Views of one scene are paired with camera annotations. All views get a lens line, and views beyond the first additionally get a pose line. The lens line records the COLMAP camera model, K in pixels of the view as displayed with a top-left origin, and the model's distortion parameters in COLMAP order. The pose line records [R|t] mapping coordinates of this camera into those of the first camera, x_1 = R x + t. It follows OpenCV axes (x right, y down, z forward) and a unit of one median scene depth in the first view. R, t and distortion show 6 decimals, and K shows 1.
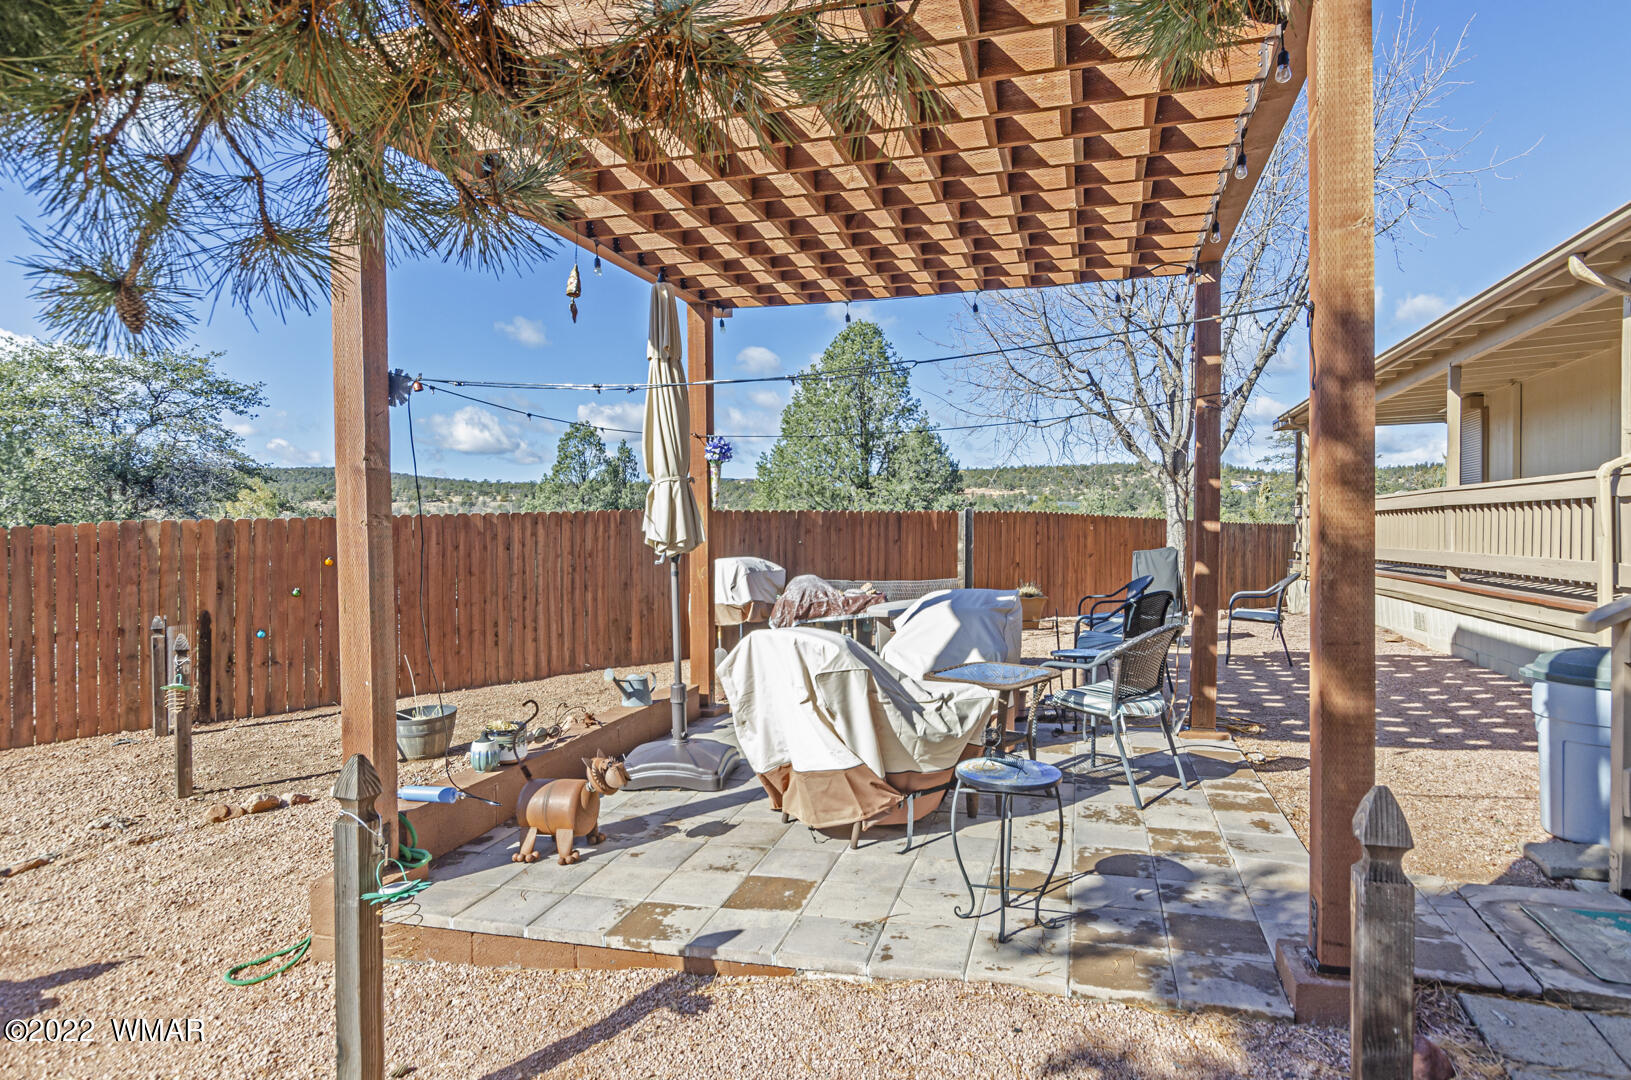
lens RADIAL K [[990.5, 0, 821.0], [0, 990.5, 542.0], [0, 0, 1]] dist [0.000093, -0.000143]
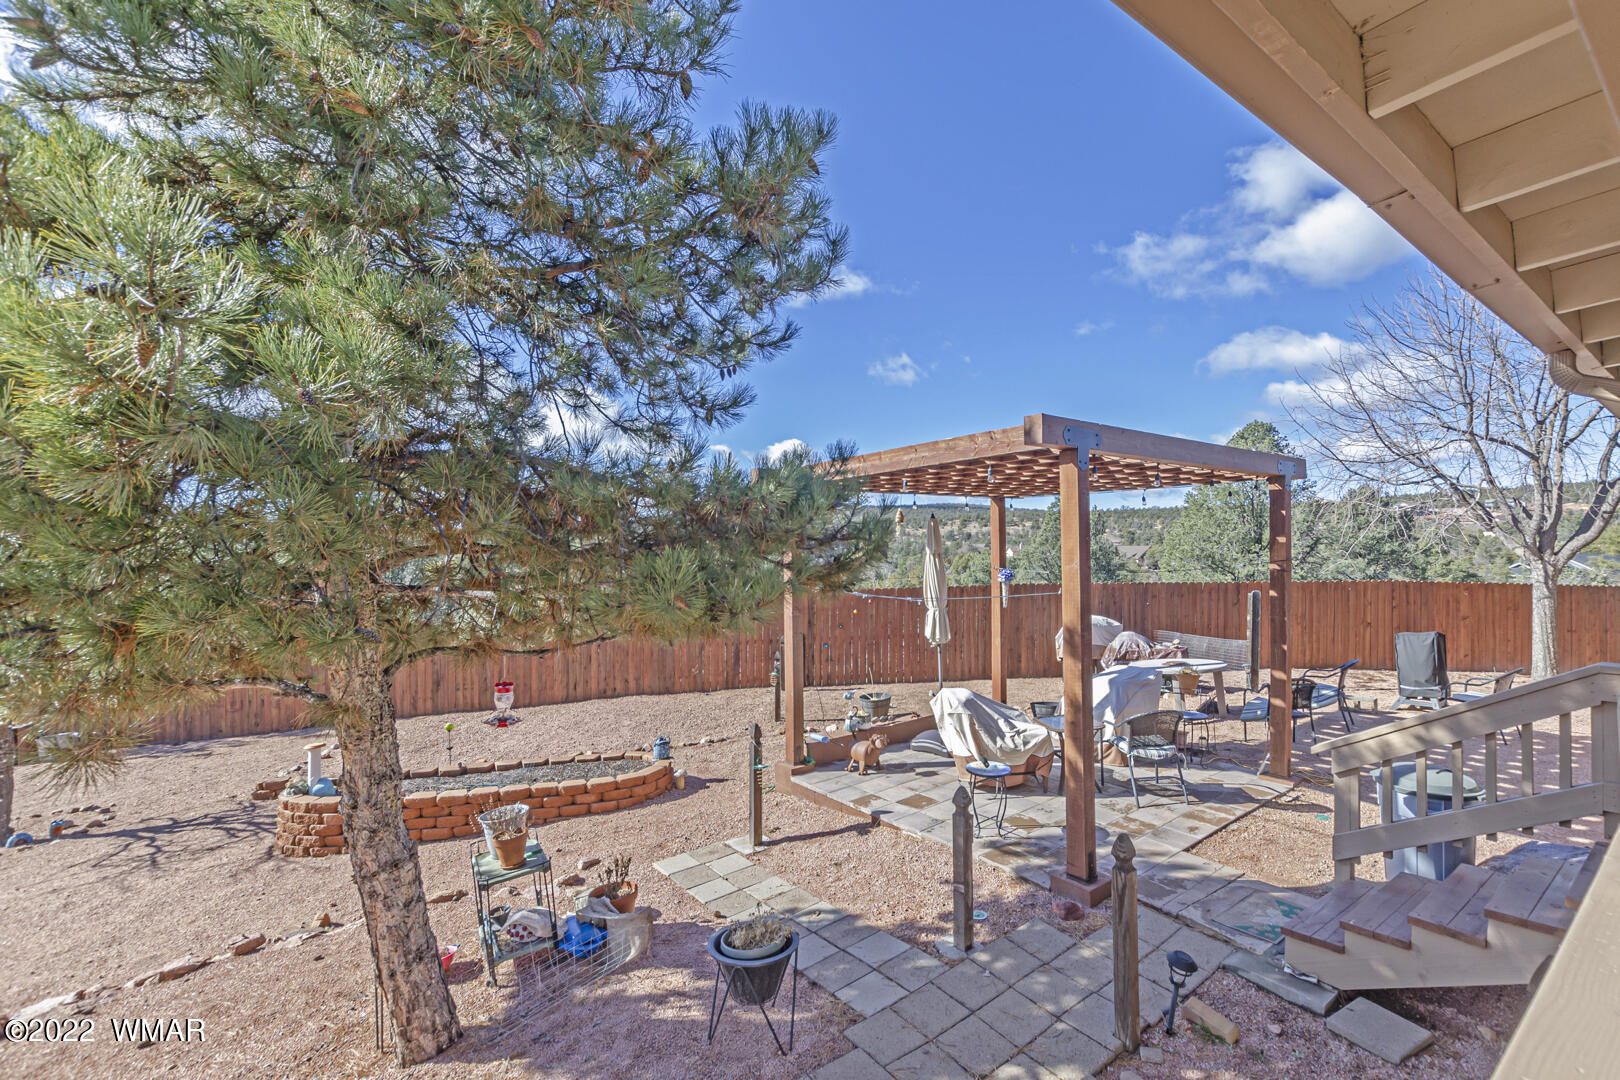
lens RADIAL K [[728.1, 0, 810.4], [0, 728.1, 531.7], [0, 0, 1]] dist [-0.001979, -0.001526]
pose [[0.798855, -0.006768, -0.601485, 0.678829], [-0.011811, 0.999567, -0.026935, -0.213816], [0.601407, 0.028621, 0.798430, -0.502436]]
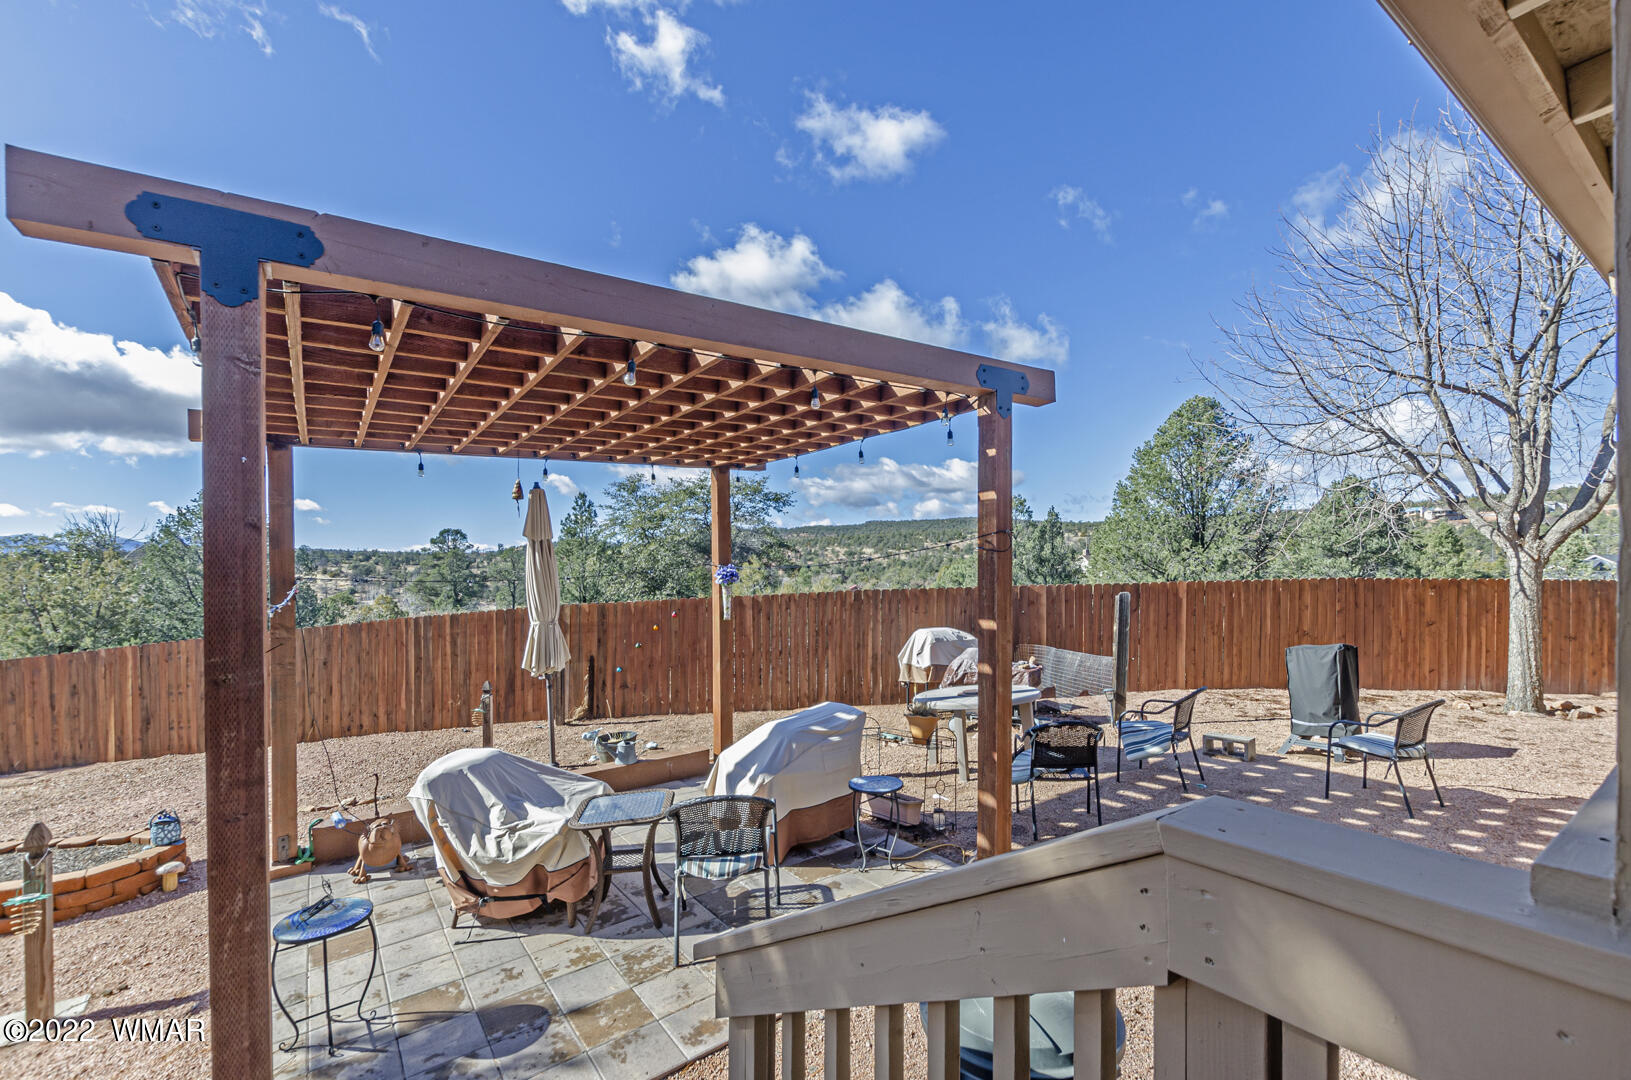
lens RADIAL K [[710.1, 0, 812.9], [0, 710.1, 565.4], [0, 0, 1]] dist [0.002336, -0.001029]
pose [[0.777016, -0.007432, -0.629437, 0.949935], [0.006974, 0.999971, -0.003199, -0.163823], [0.629442, -0.001904, 0.777045, 0.514508]]
